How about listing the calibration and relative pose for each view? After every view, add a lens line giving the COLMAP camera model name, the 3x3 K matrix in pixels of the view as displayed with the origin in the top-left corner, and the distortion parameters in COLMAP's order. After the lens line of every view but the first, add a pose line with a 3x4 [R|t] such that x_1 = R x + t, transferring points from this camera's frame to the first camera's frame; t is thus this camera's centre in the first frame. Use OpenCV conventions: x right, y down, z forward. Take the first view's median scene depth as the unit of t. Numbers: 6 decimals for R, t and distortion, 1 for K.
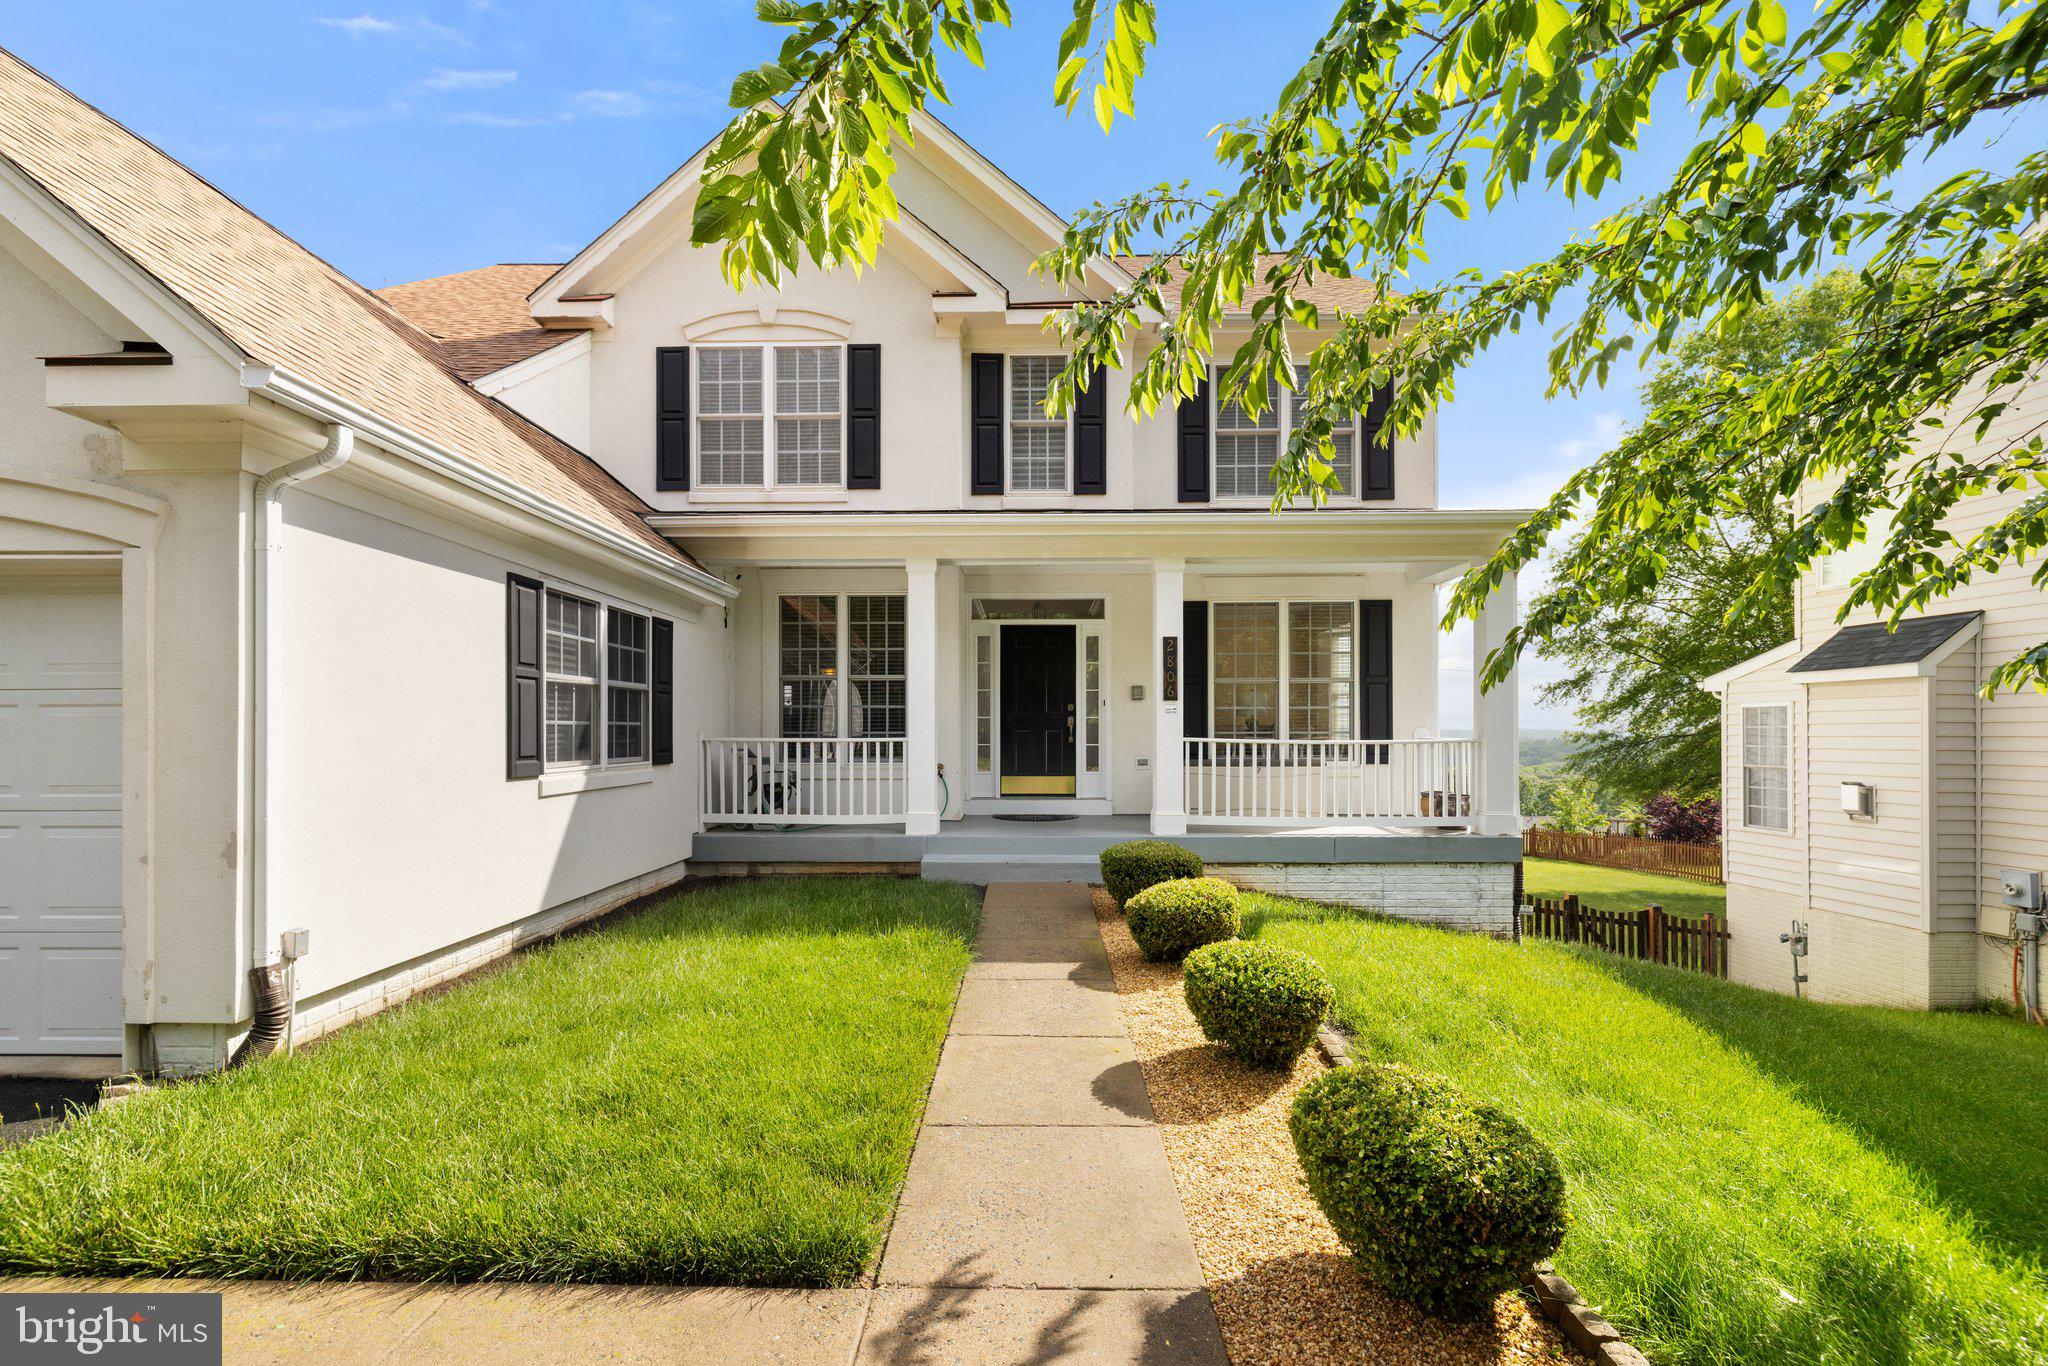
lens RADIAL K [[863.6, 0, 995.5], [0, 863.6, 732.3], [0, 0, 1]] dist [-0.000784, 0.000045]
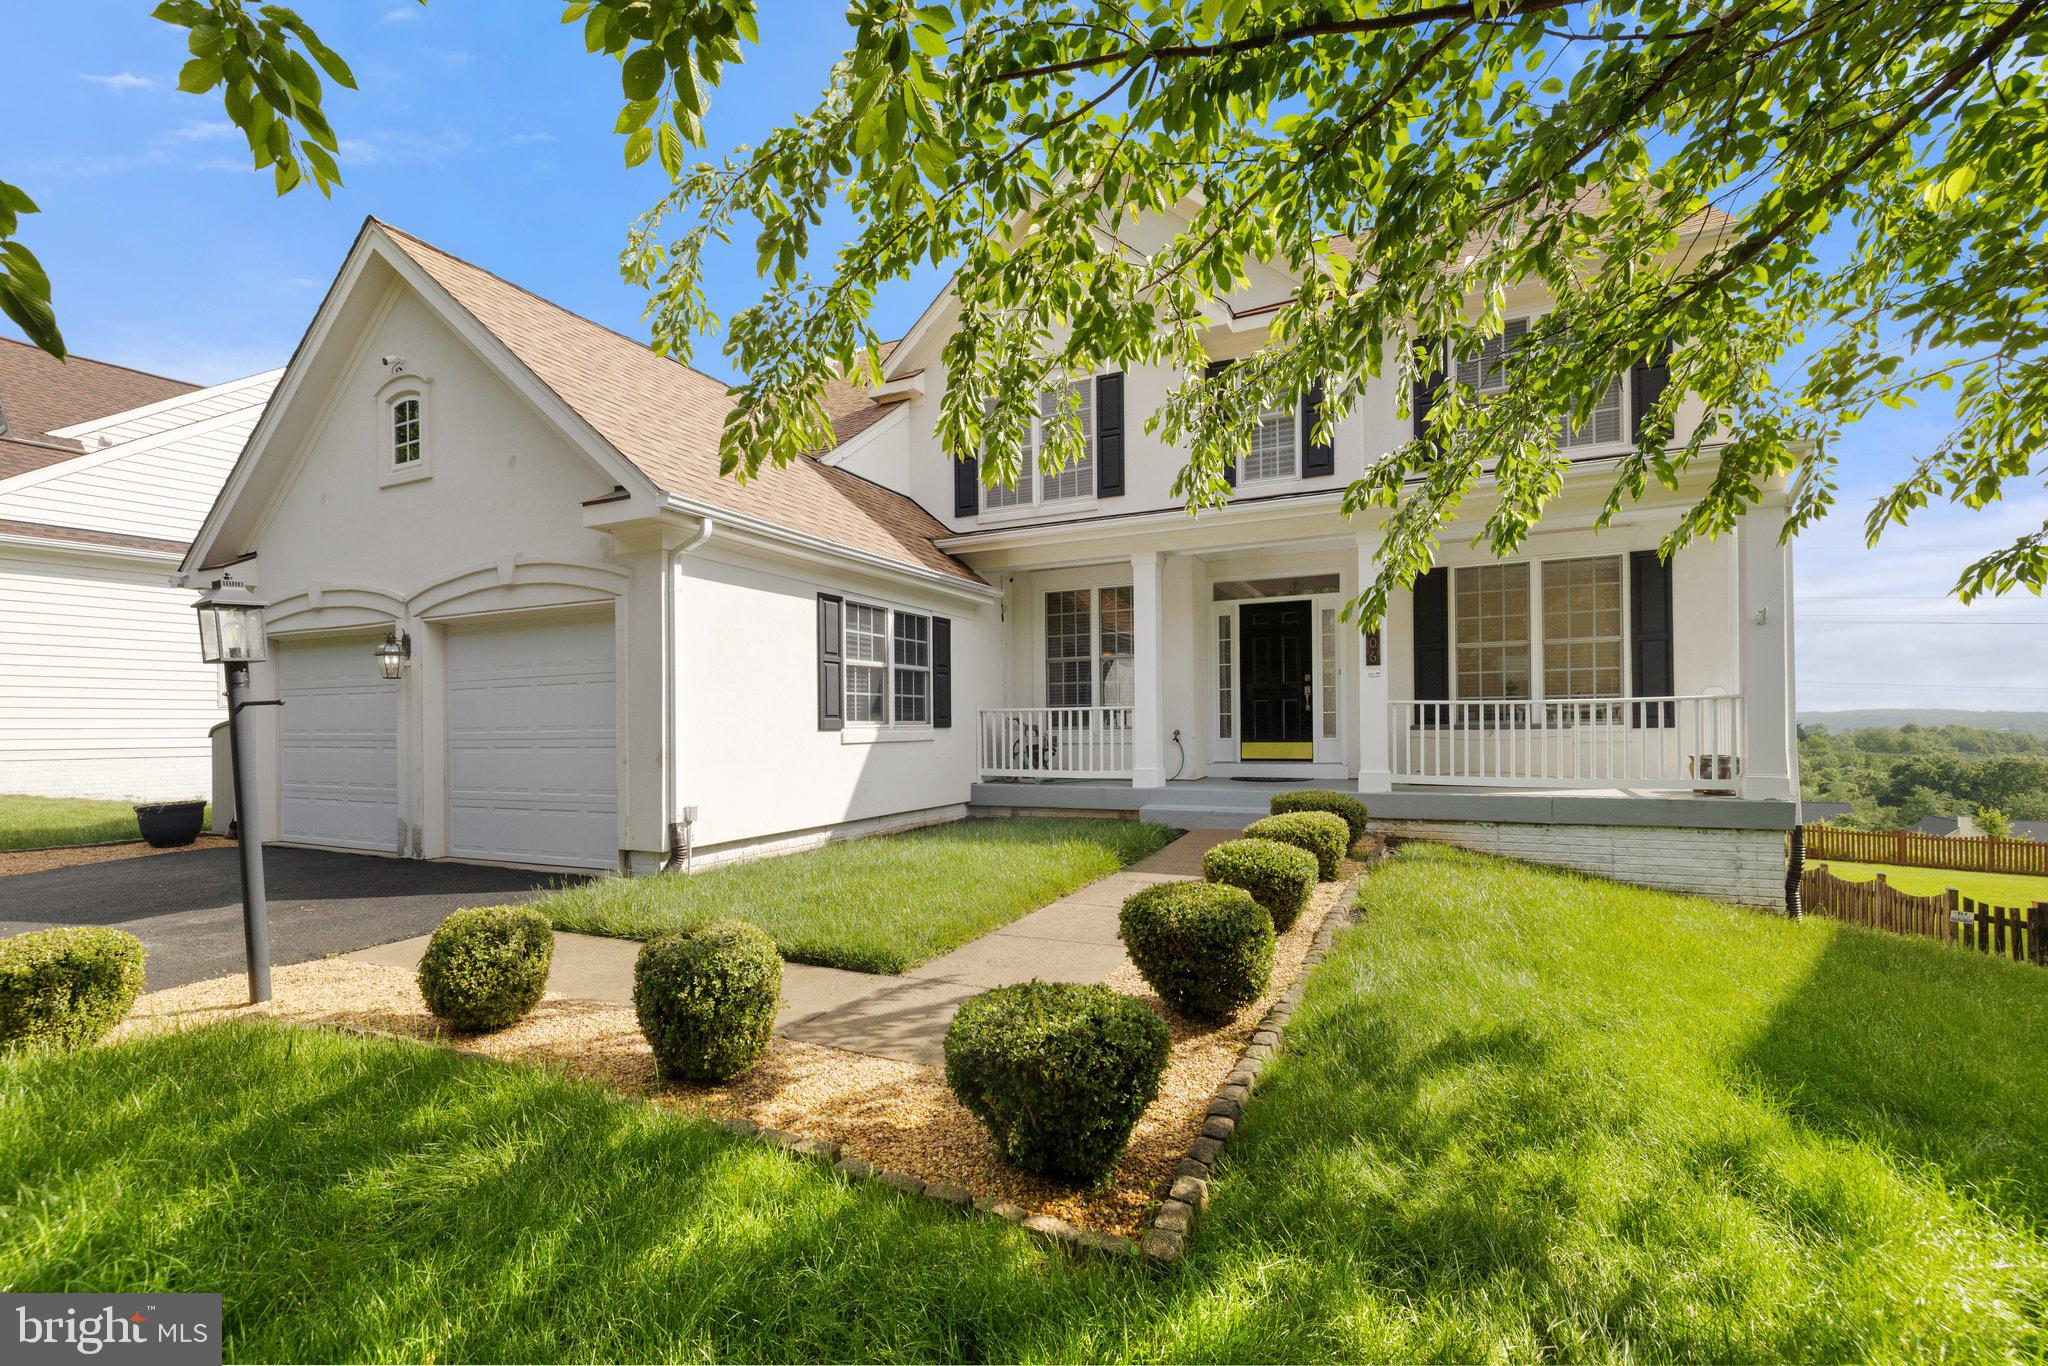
lens RADIAL K [[862.6, 0, 997.1], [0, 862.6, 722.0], [0, 0, 1]] dist [0.001052, 0.000105]
pose [[0.909807, -0.010872, -0.414890, 0.206309], [0.010302, 0.999940, -0.003613, 0.029811], [0.414904, -0.000987, 0.909865, -0.144212]]
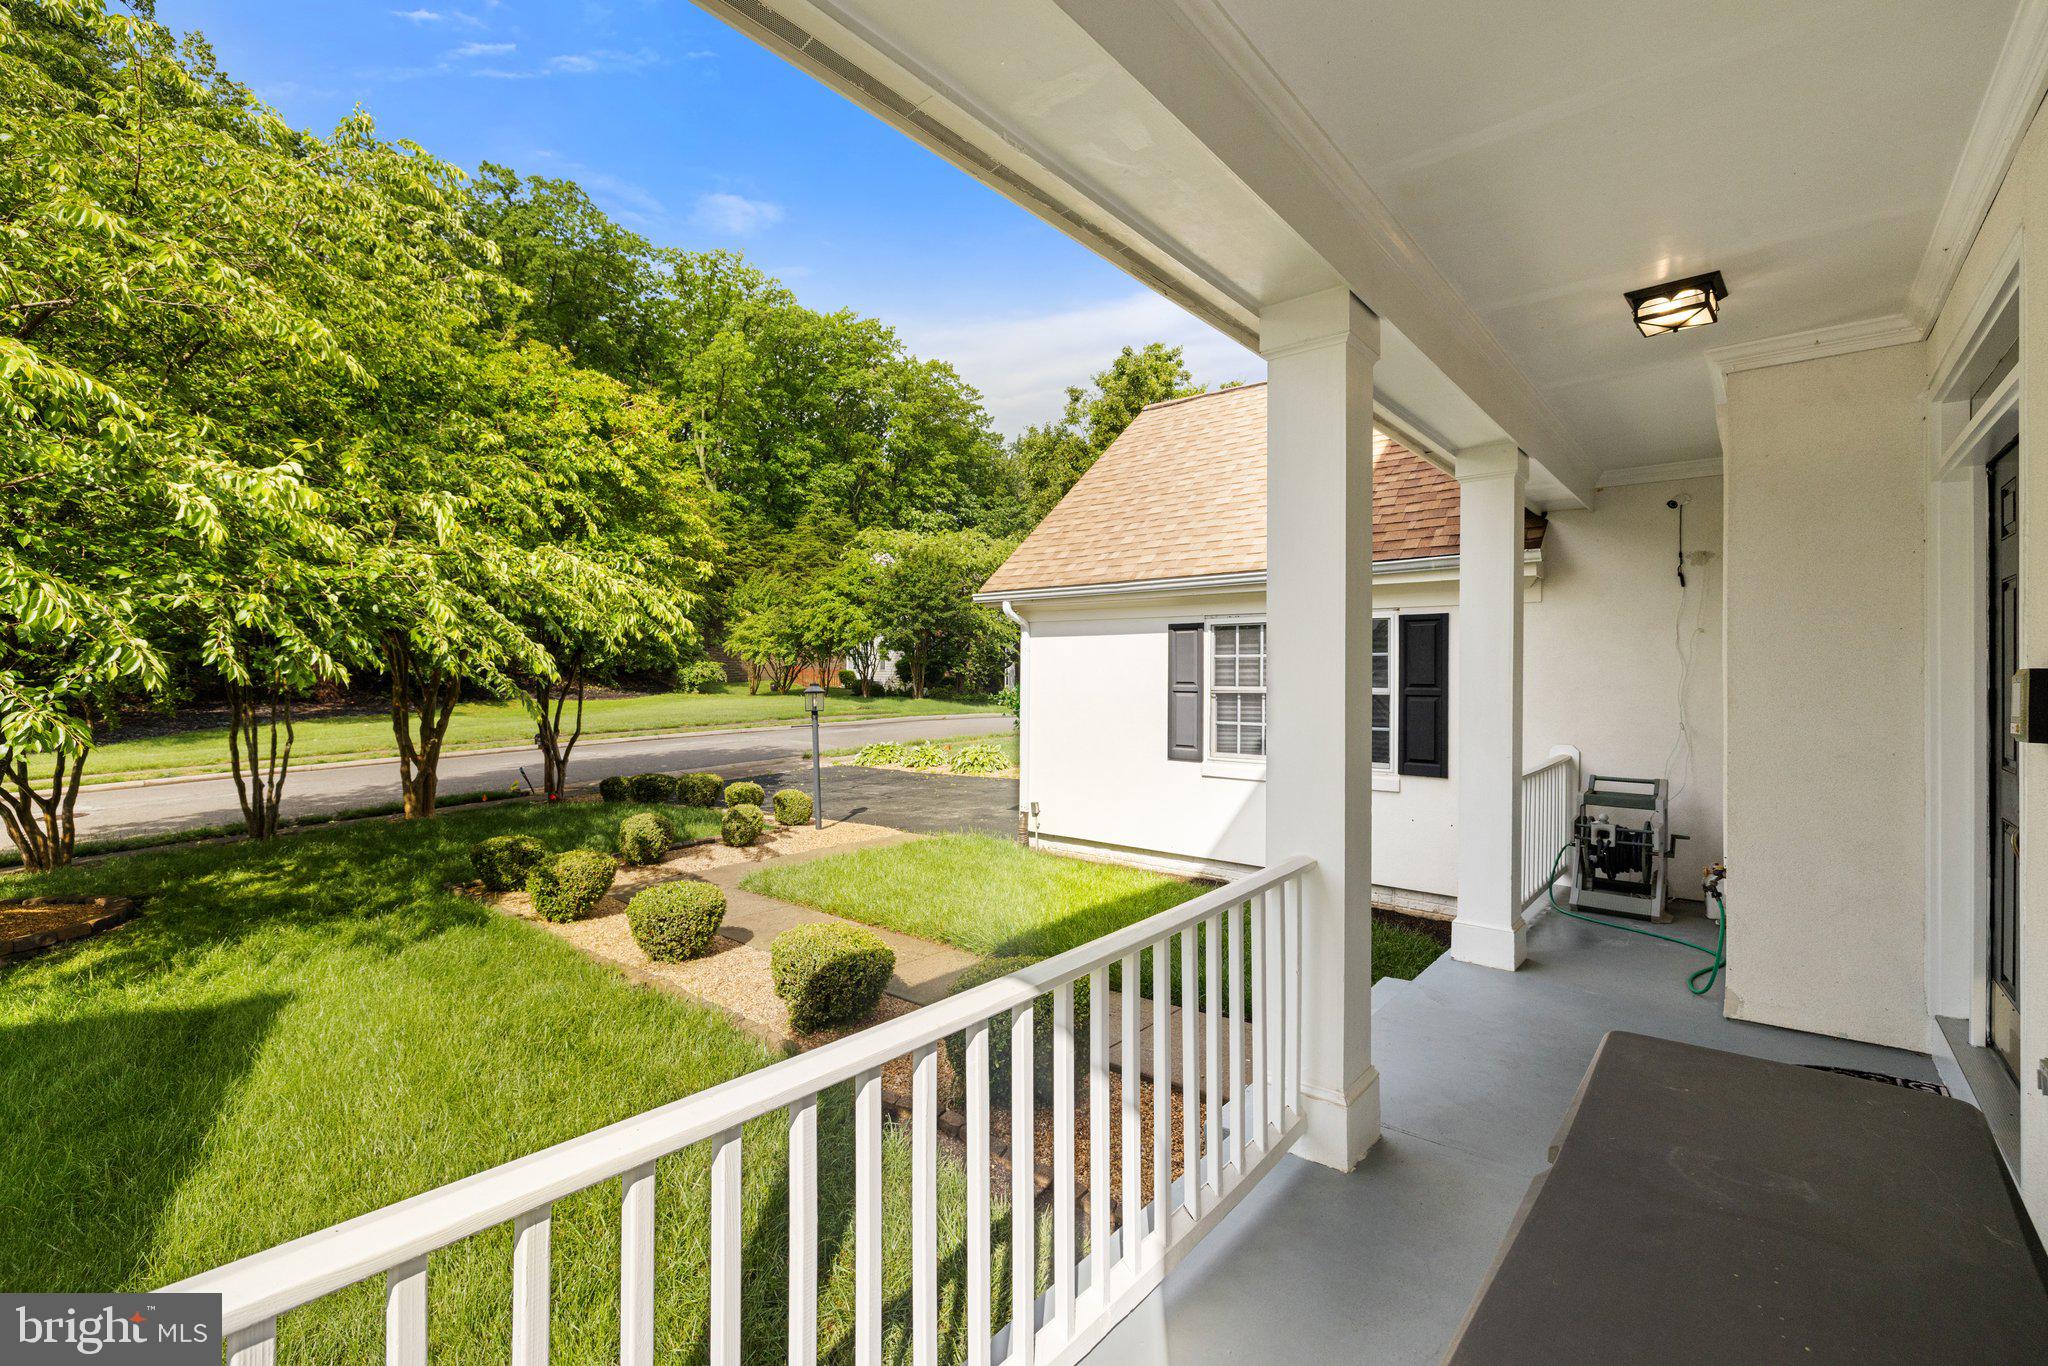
lens RADIAL K [[910.1, 0, 1025.5], [0, 910.1, 627.4], [0, 0, 1]] dist [0.001104, 0.000595]
pose [[-0.607990, -0.035871, -0.793134, 0.538450], [-0.000323, 0.998990, -0.044933, -0.064783], [0.793945, -0.027063, -0.607387, 1.082503]]
